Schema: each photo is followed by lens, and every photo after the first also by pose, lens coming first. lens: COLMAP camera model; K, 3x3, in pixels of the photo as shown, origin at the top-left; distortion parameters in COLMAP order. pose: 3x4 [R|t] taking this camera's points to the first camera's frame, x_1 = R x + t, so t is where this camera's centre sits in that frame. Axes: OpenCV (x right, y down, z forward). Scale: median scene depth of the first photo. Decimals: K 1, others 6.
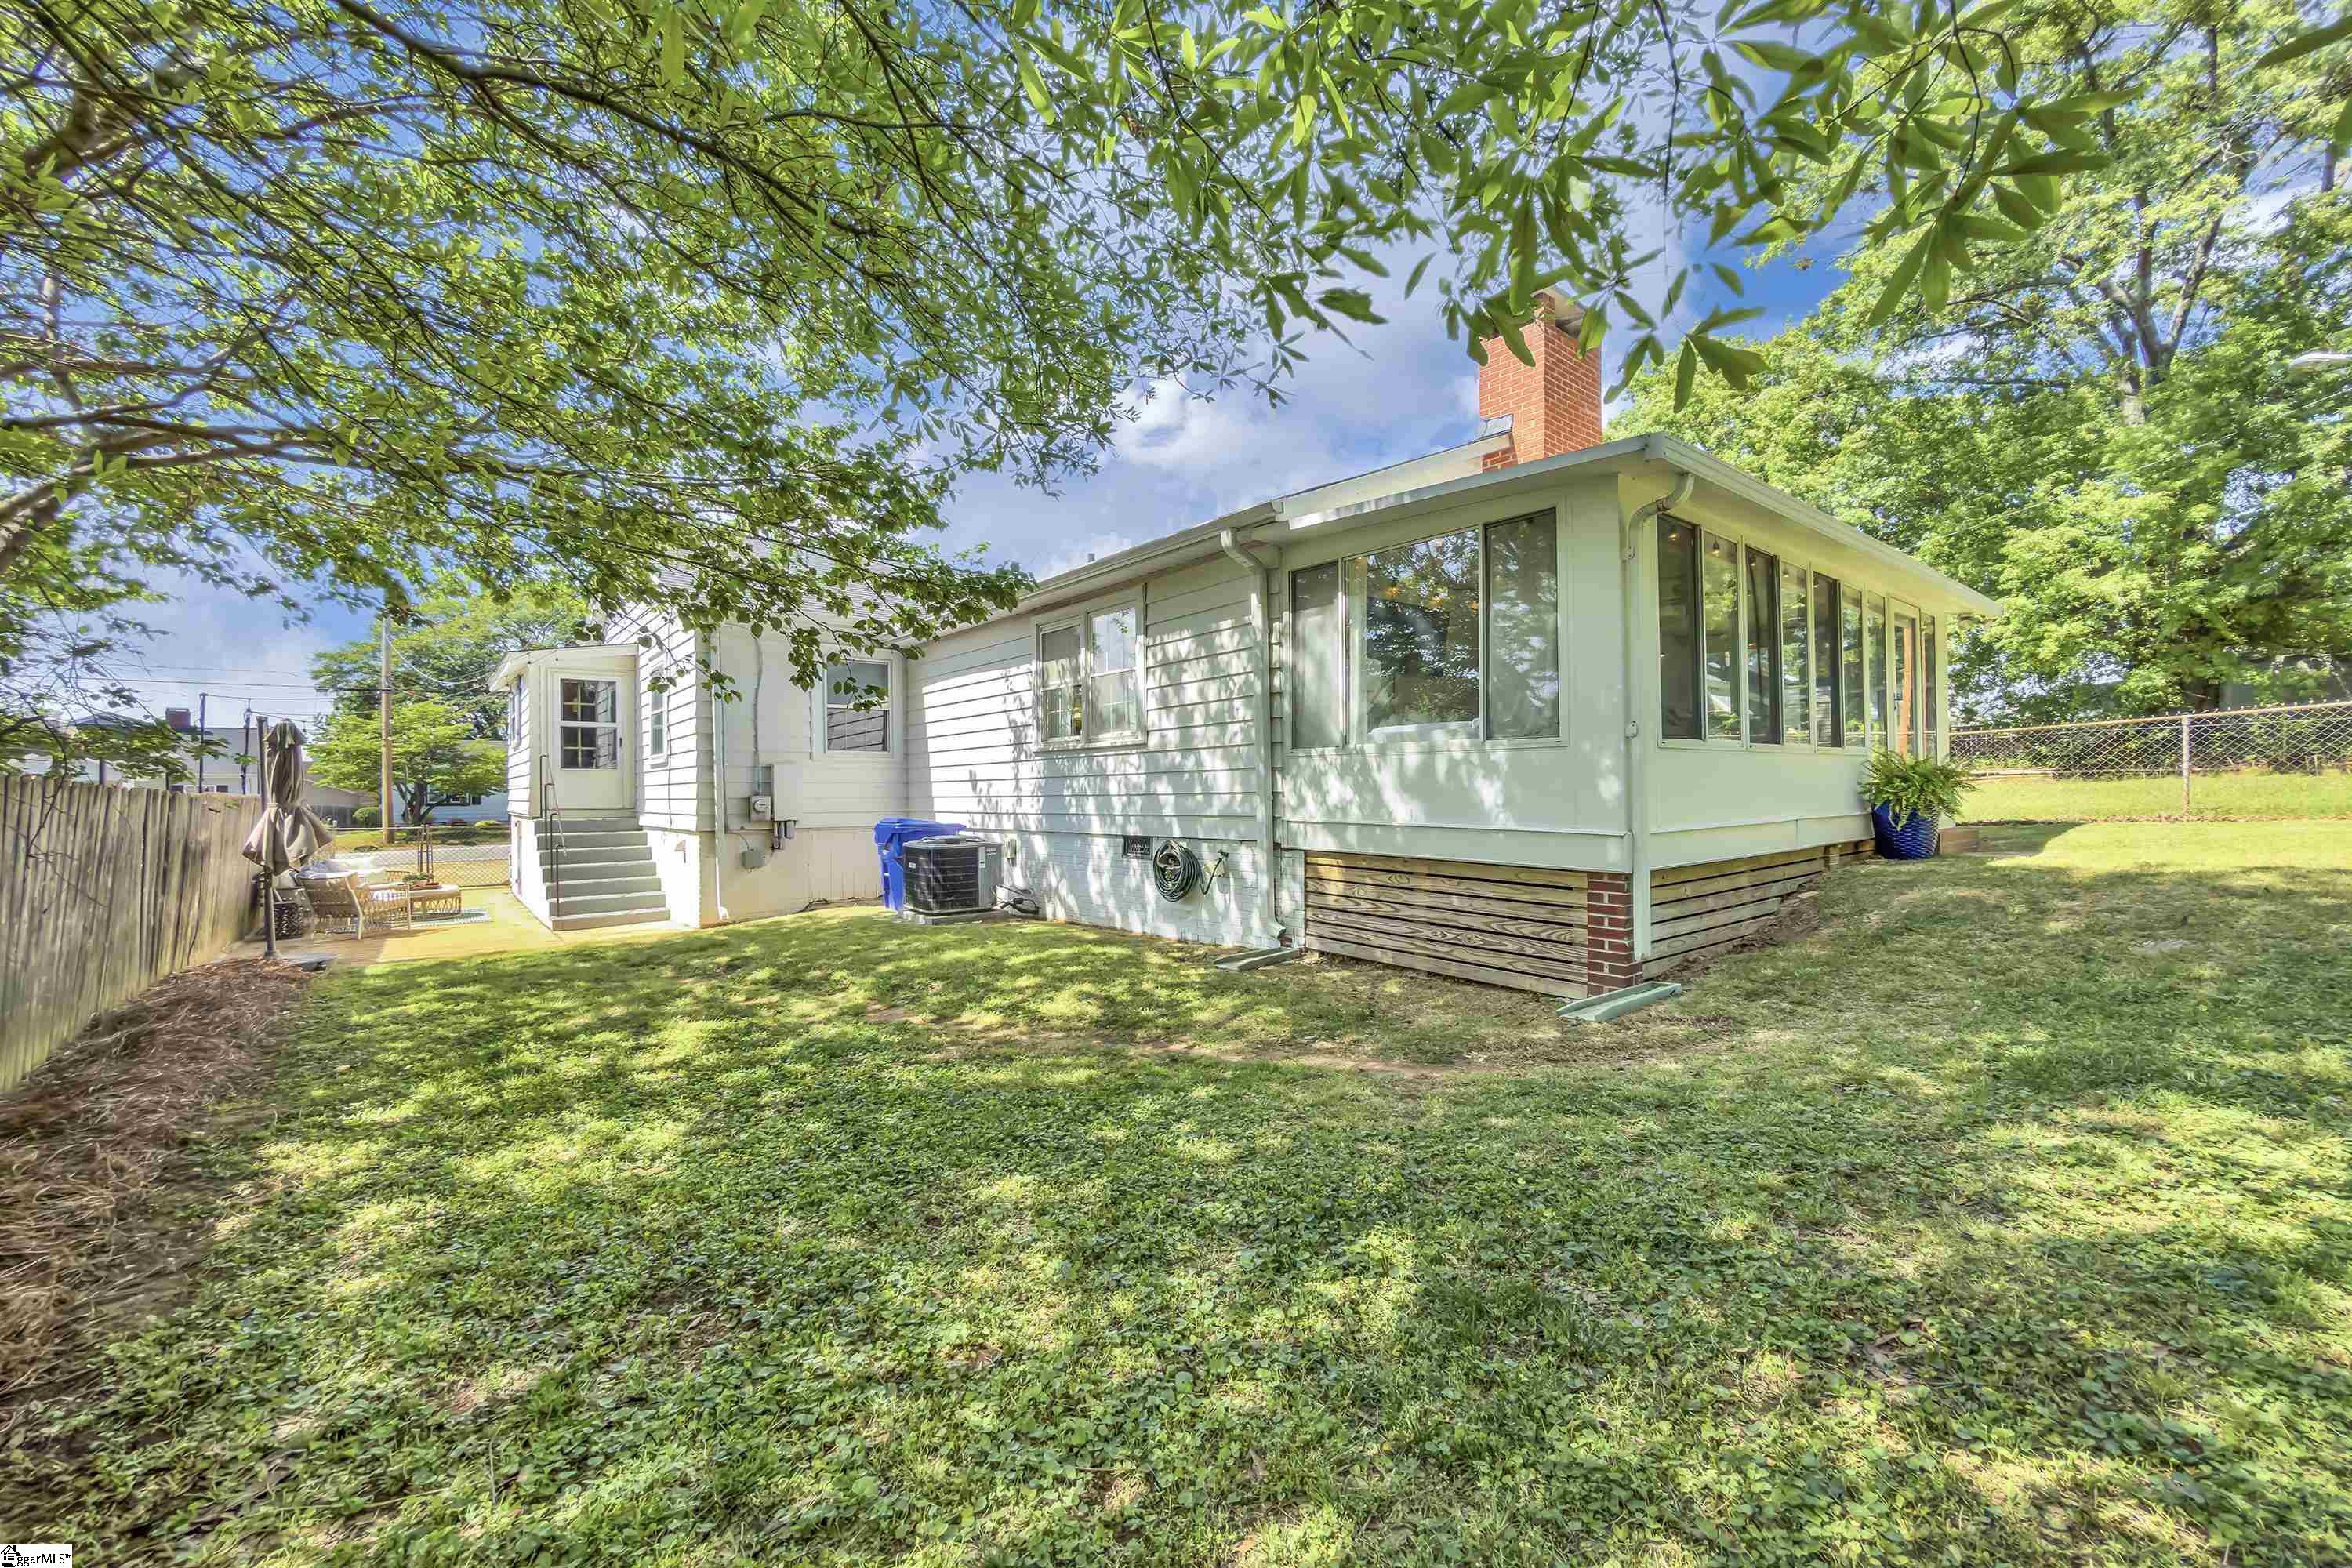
lens RADIAL K [[945.9, 0, 1176.2], [0, 945.9, 782.2], [0, 0, 1]] dist [-0.001782, 0.000269]
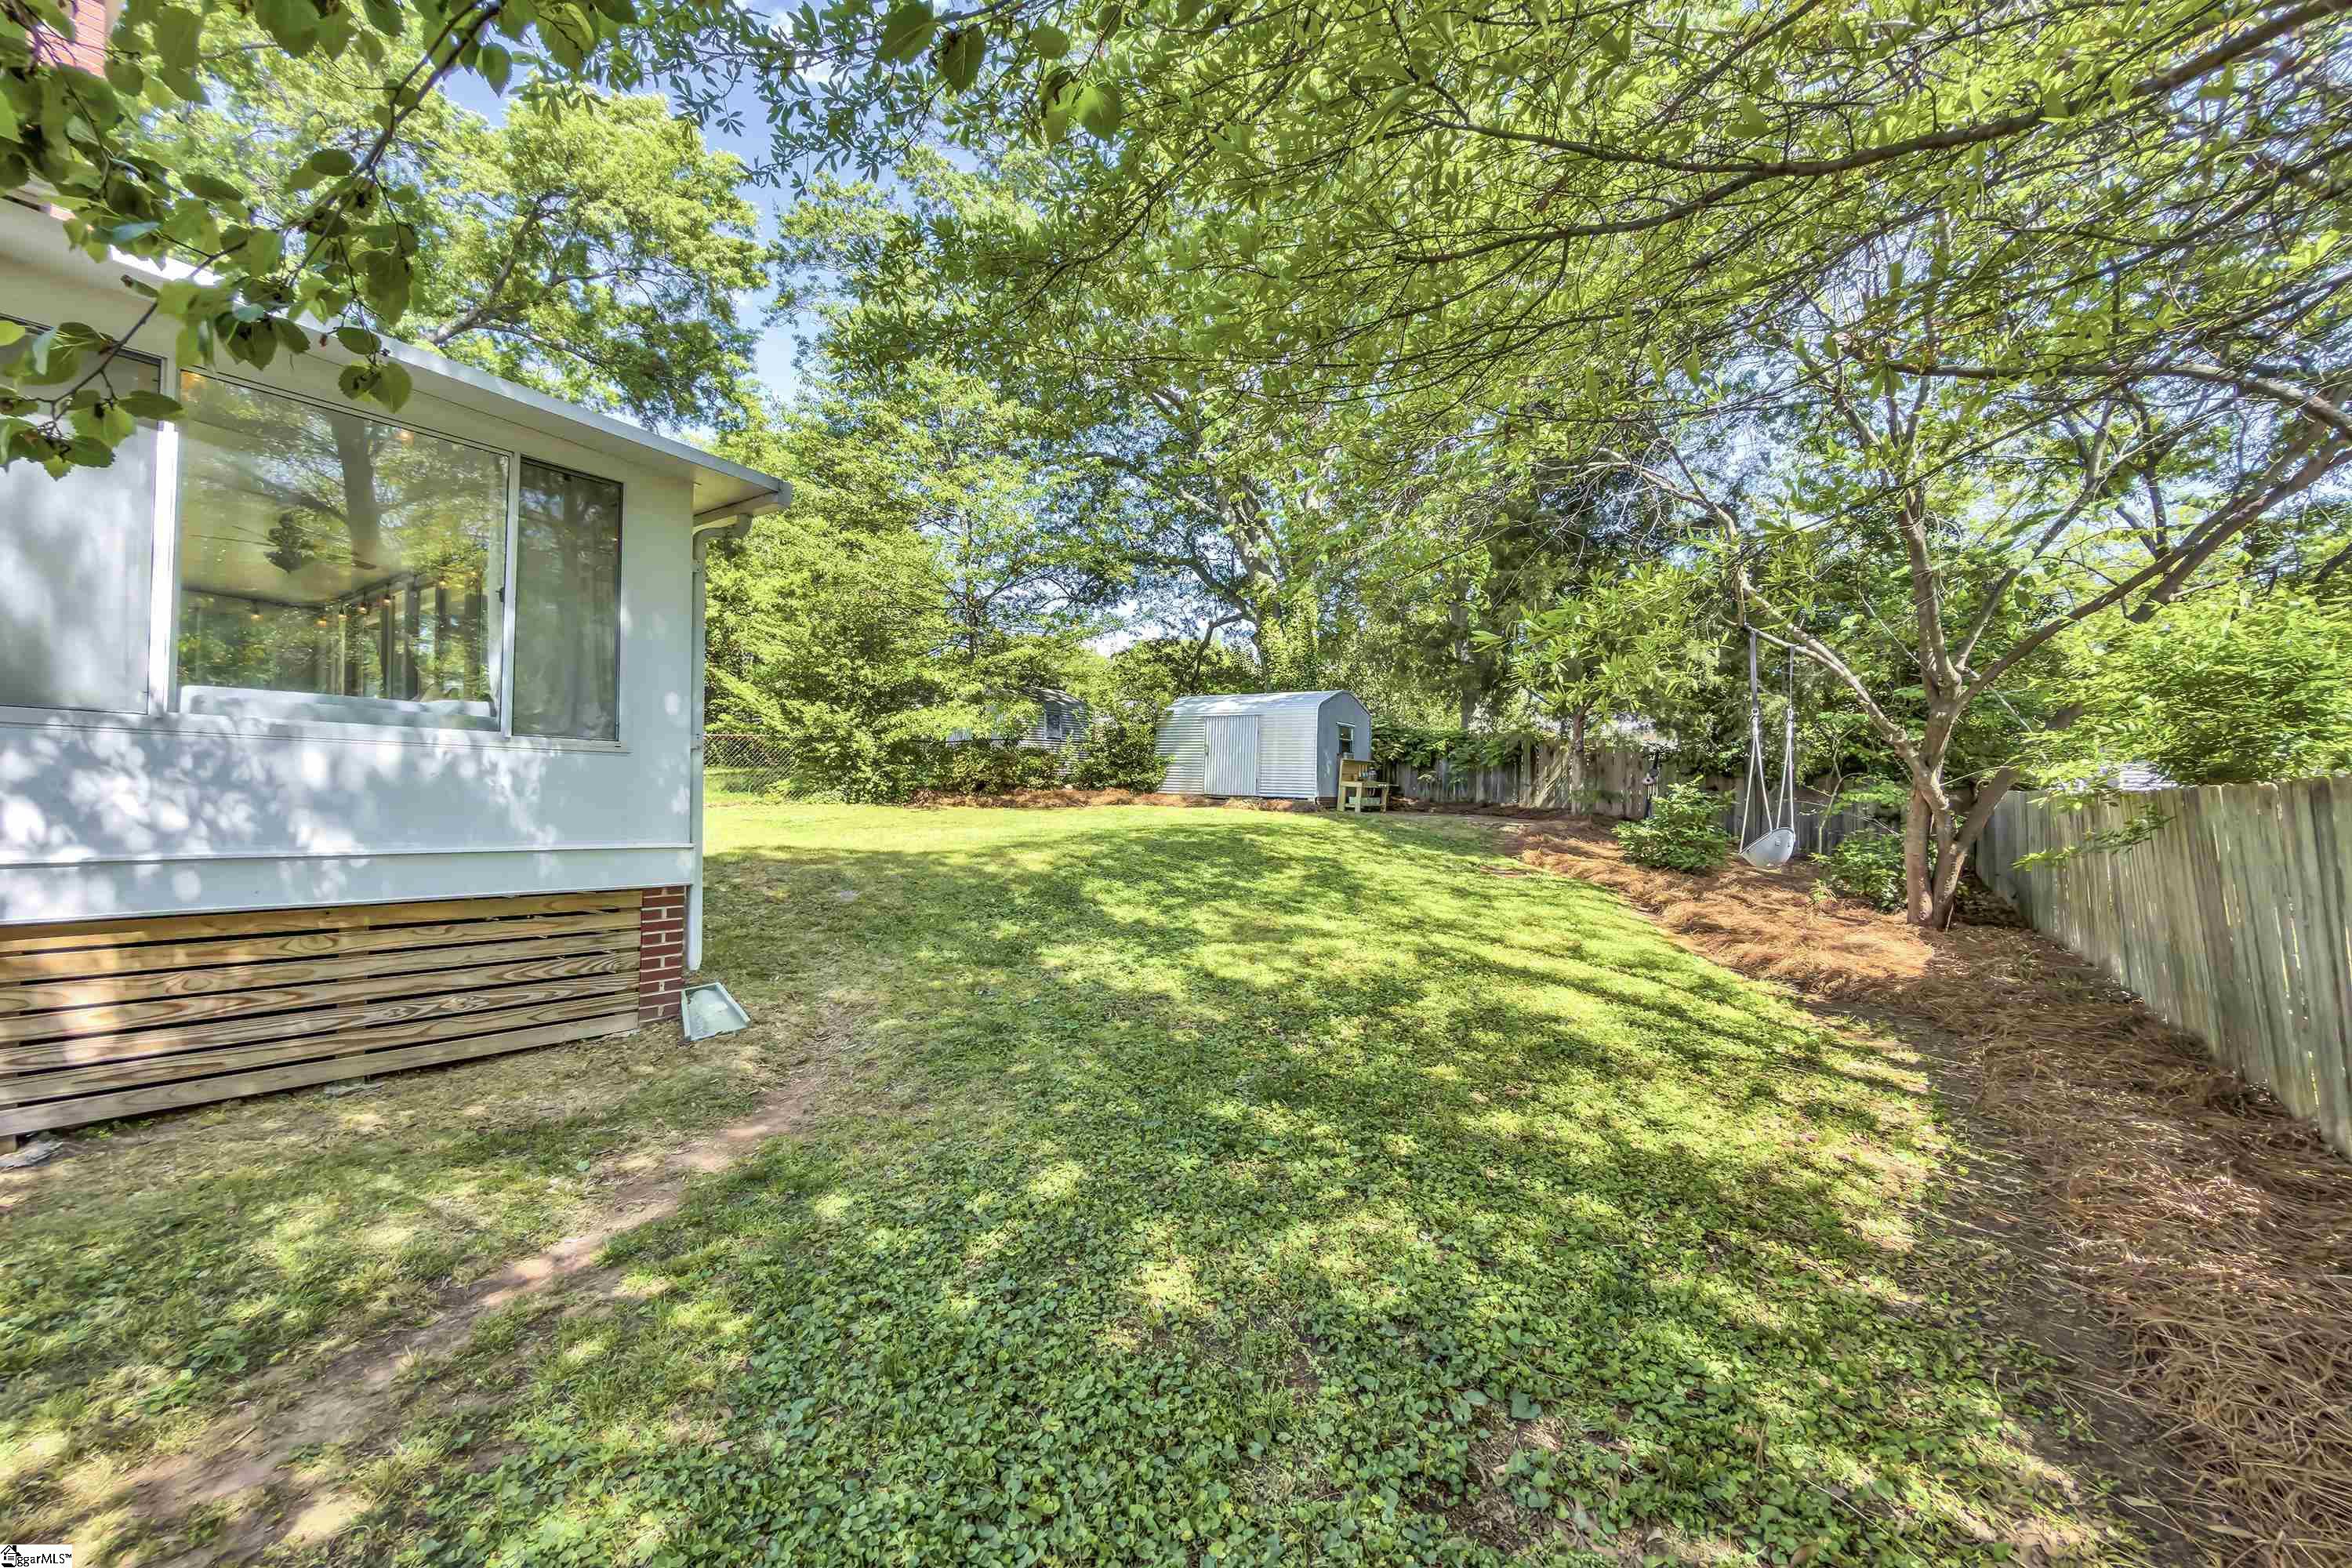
lens RADIAL K [[945.9, 0, 1182.0], [0, 945.9, 787.4], [0, 0, 1]] dist [-0.001782, 0.000269]
pose [[-0.266399, 0.010534, 0.963805, -0.599251], [-0.019785, 0.999670, -0.016394, -0.000798], [-0.963660, -0.023437, -0.266102, 0.728193]]
